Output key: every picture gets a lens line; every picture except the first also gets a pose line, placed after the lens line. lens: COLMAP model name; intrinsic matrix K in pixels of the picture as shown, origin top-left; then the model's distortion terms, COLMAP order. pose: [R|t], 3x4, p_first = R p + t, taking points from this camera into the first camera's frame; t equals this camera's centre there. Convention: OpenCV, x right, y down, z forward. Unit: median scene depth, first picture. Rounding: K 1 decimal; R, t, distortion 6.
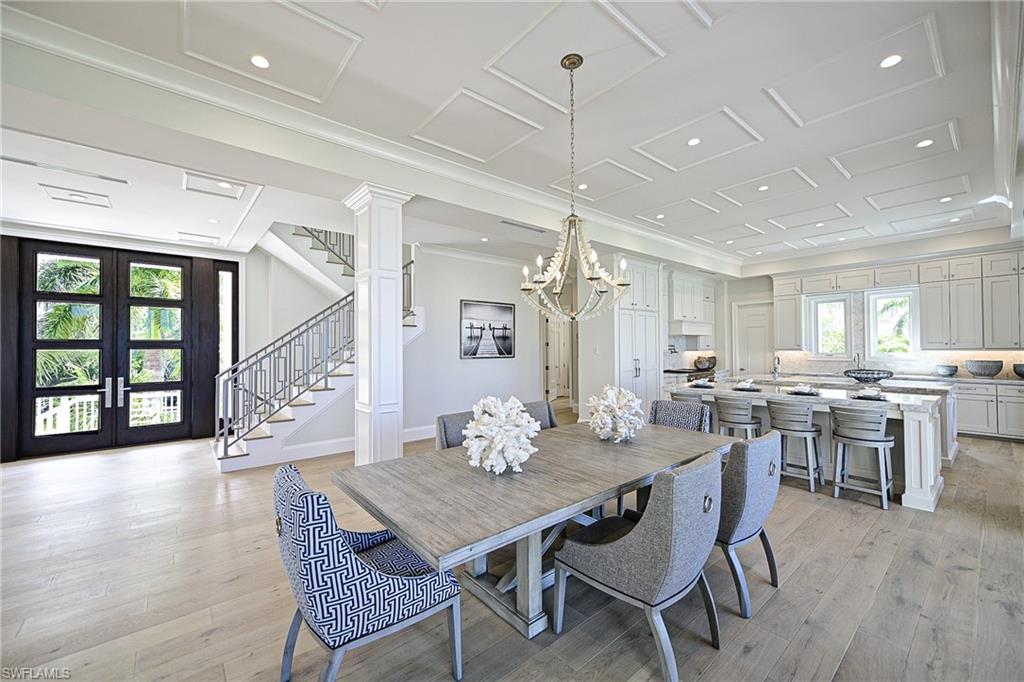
lens RADIAL K [[404.9, 0, 510.9], [0, 404.9, 345.1], [0, 0, 1]] dist [0.013595, -0.000045]
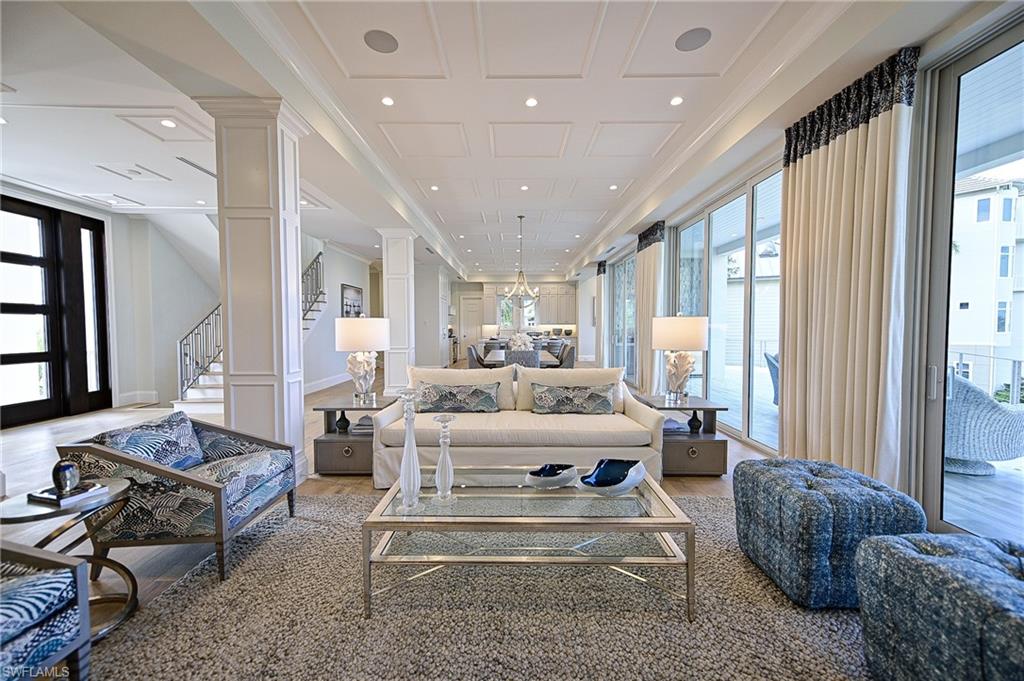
lens RADIAL K [[403.7, 0, 508.0], [0, 403.7, 343.5], [0, 0, 1]] dist [0.016979, -0.000947]
pose [[0.644116, -0.028797, 0.764385, -0.848555], [-0.004067, 0.999148, 0.041069, 0.029583], [-0.764917, -0.029562, 0.643450, -0.307319]]
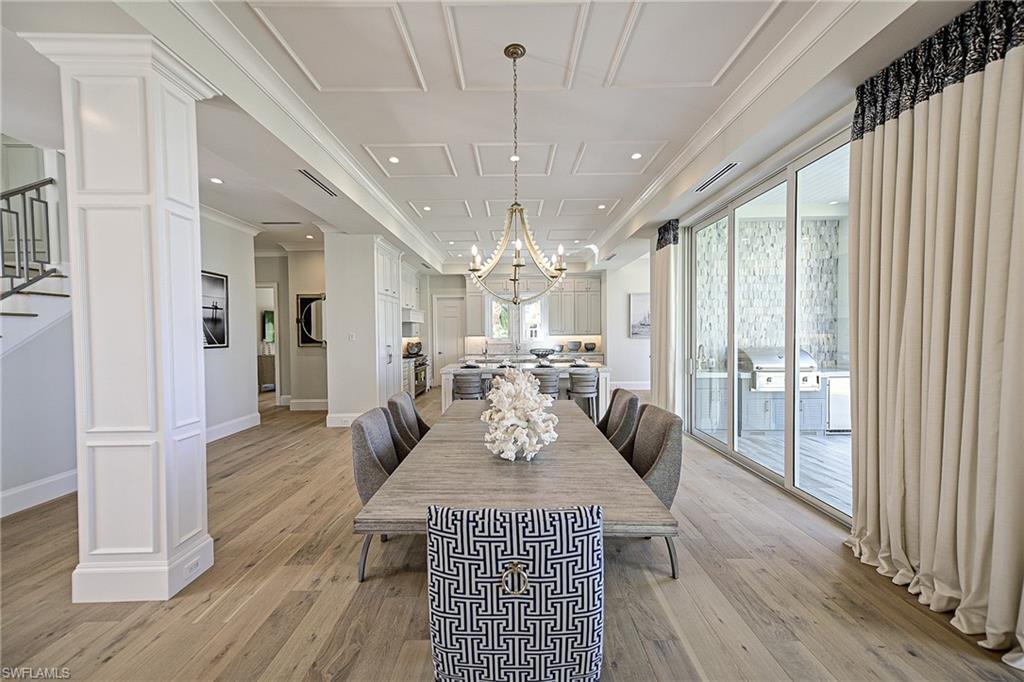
lens RADIAL K [[404.9, 0, 510.0], [0, 404.9, 341.3], [0, 0, 1]] dist [0.013595, -0.000045]
pose [[0.650065, -0.013986, 0.759750, -0.261288], [-0.001309, 0.999809, 0.019525, 0.005113], [-0.759877, -0.013687, 0.649923, 0.133857]]
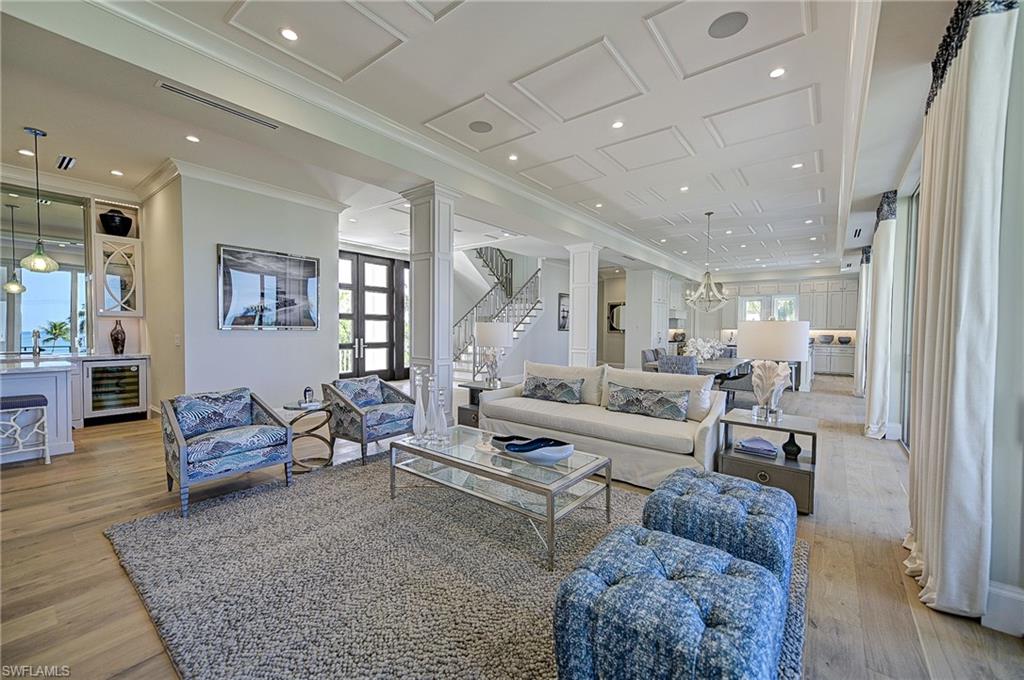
lens RADIAL K [[403.7, 0, 513.9], [0, 403.7, 343.2], [0, 0, 1]] dist [0.016979, -0.000947]
pose [[0.977689, 0.008357, 0.209892, -0.663952], [-0.016679, 0.999142, 0.037908, 0.027610], [-0.209395, -0.040563, 0.976990, -0.544991]]
